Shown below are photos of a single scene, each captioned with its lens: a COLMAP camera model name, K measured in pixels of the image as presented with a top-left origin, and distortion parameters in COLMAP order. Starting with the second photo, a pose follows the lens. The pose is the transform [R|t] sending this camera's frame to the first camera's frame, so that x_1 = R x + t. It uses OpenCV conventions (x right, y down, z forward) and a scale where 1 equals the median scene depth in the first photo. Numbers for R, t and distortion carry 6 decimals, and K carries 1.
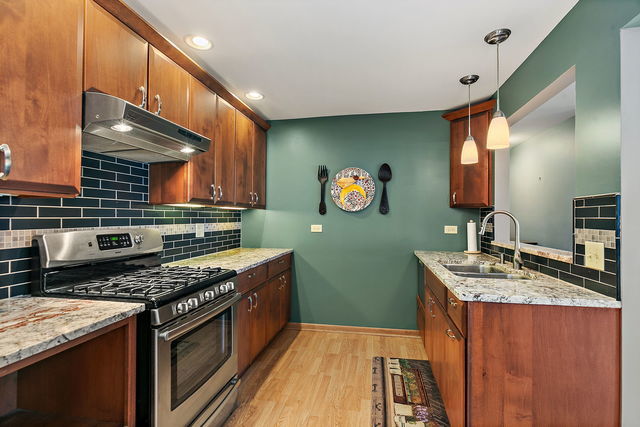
lens RADIAL K [[304.8, 0, 322.1], [0, 304.8, 215.1], [0, 0, 1]] dist [0.001197, -0.000068]
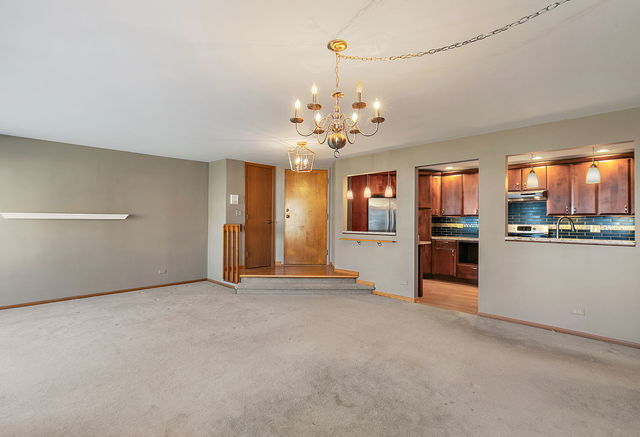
lens RADIAL K [[305.3, 0, 322.2], [0, 305.3, 218.0], [0, 0, 1]] dist [-0.002324, -0.000272]
pose [[-0.513067, -0.016740, -0.858185, 3.536097], [-0.005354, 0.999853, -0.016302, 0.039589], [0.858332, -0.003769, -0.513081, 0.865882]]
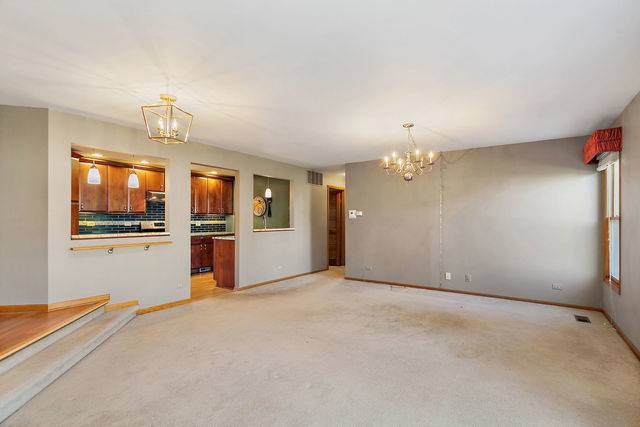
lens RADIAL K [[304.8, 0, 322.1], [0, 304.8, 215.1], [0, 0, 1]] dist [0.001197, -0.000068]
pose [[0.913034, -0.008739, -0.407790, 2.923774], [0.005078, 0.999937, -0.010058, 0.017175], [0.407852, 0.007112, 0.913020, -1.771275]]
